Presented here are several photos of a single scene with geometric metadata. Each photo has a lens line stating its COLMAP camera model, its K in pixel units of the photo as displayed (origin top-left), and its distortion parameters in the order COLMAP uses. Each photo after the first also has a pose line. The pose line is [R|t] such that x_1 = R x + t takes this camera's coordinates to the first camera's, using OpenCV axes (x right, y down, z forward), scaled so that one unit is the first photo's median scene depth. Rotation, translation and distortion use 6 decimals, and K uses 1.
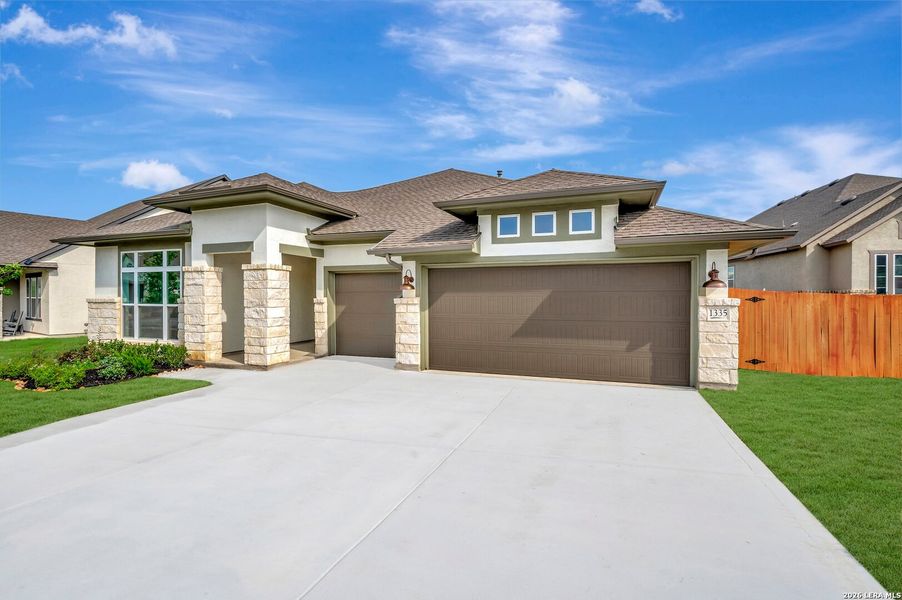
lens RADIAL K [[364.8, 0, 453.7], [0, 364.8, 297.1], [0, 0, 1]] dist [-0.001159, -0.000201]
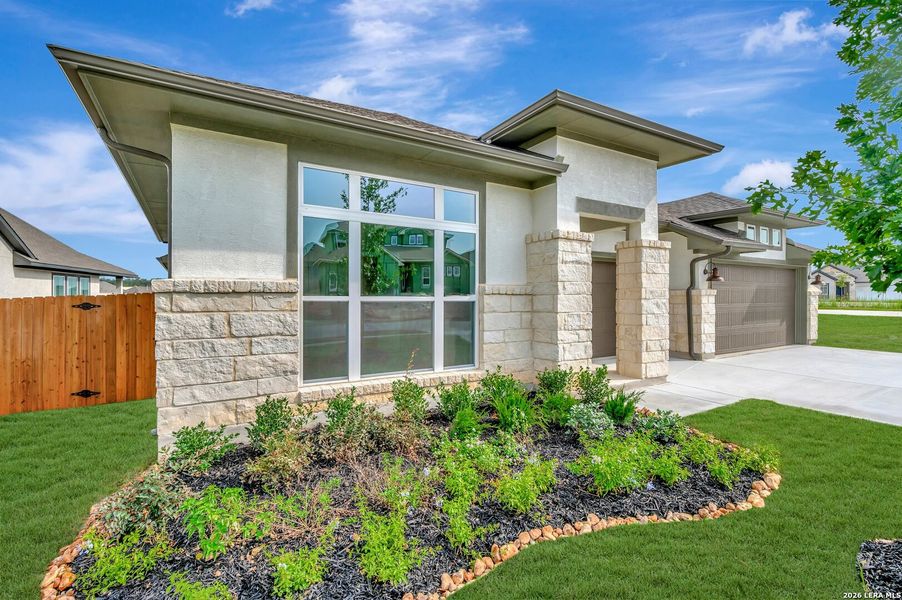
lens RADIAL K [[364.8, 0, 453.7], [0, 364.8, 297.1], [0, 0, 1]] dist [-0.001159, -0.000201]
pose [[0.712945, -0.003415, 0.701212, -1.087522], [-0.003701, 0.999956, 0.008634, 0.015197], [-0.701210, -0.008751, 0.712901, 0.615557]]
